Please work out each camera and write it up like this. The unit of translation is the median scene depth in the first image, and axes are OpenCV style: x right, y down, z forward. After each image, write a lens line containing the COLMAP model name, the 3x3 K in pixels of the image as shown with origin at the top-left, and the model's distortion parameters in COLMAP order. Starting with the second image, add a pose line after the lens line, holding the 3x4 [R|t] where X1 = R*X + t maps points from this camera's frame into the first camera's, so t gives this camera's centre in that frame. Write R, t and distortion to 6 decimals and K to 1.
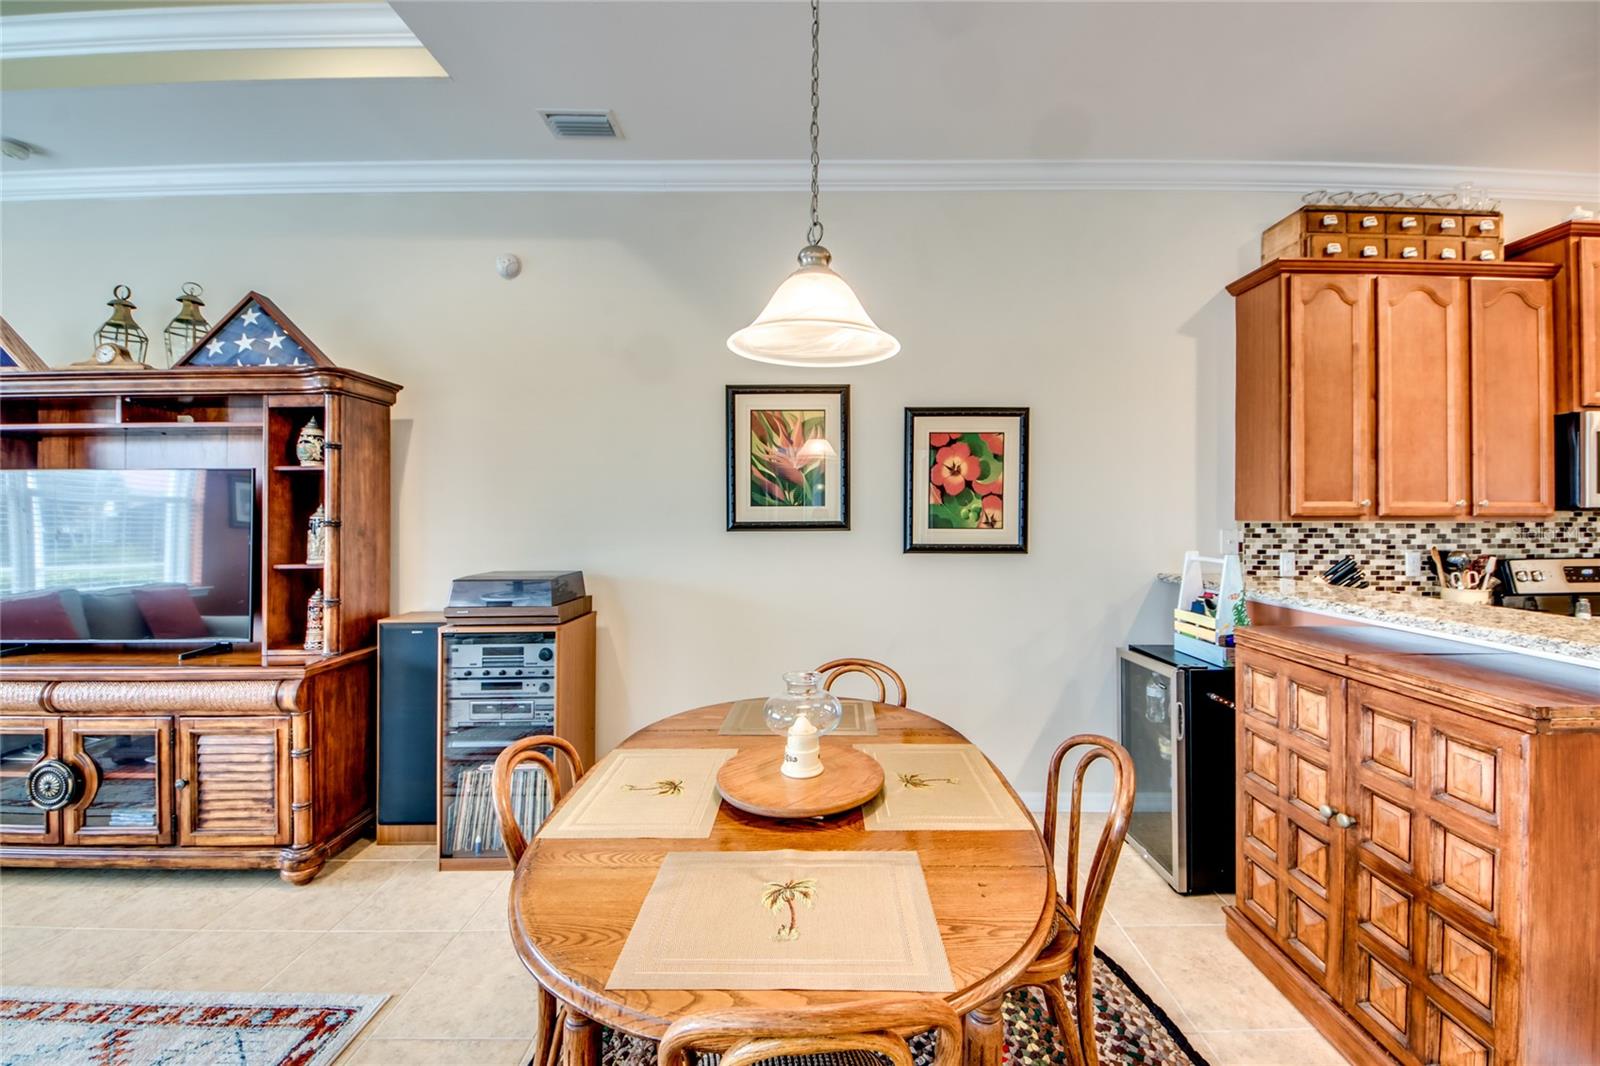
lens RADIAL K [[608.3, 0, 809.0], [0, 608.3, 515.9], [0, 0, 1]] dist [0.018279, -0.012797]
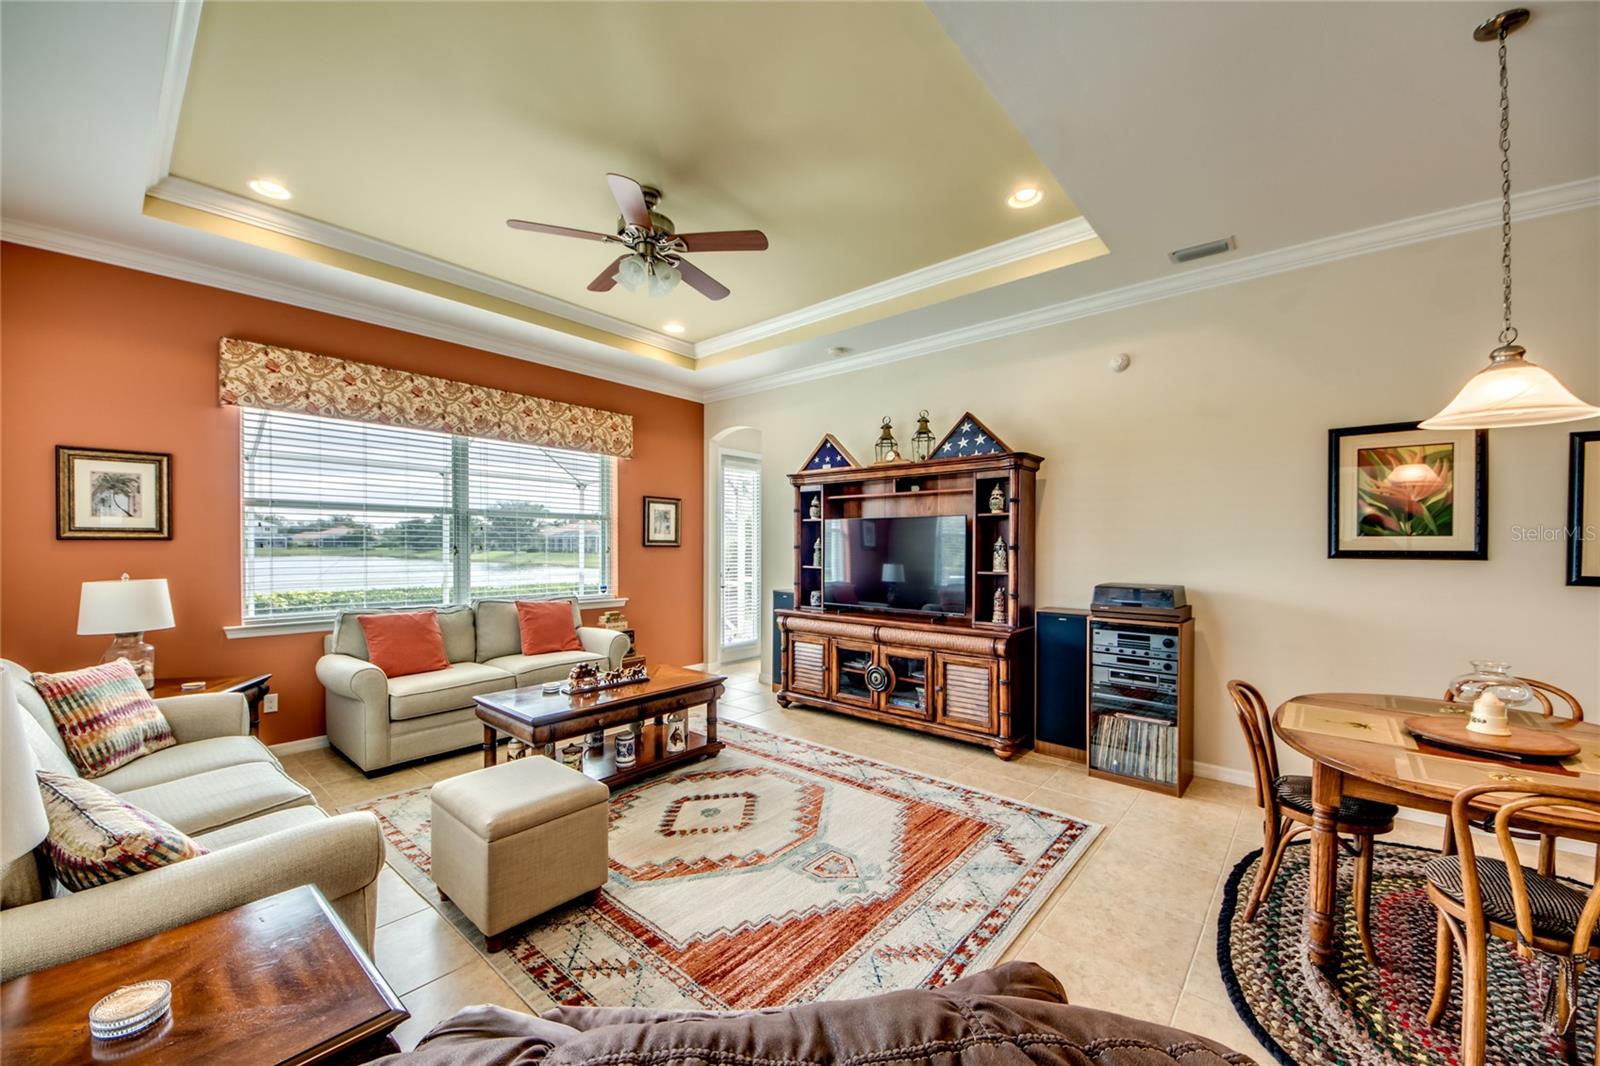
lens RADIAL K [[608.3, 0, 792.9], [0, 608.3, 543.0], [0, 0, 1]] dist [0.018279, -0.012797]
pose [[0.749366, 0.005047, -0.662137, -0.140283], [-0.004527, 0.999987, 0.002499, -0.001472], [0.662141, 0.001124, 0.749378, -0.577922]]
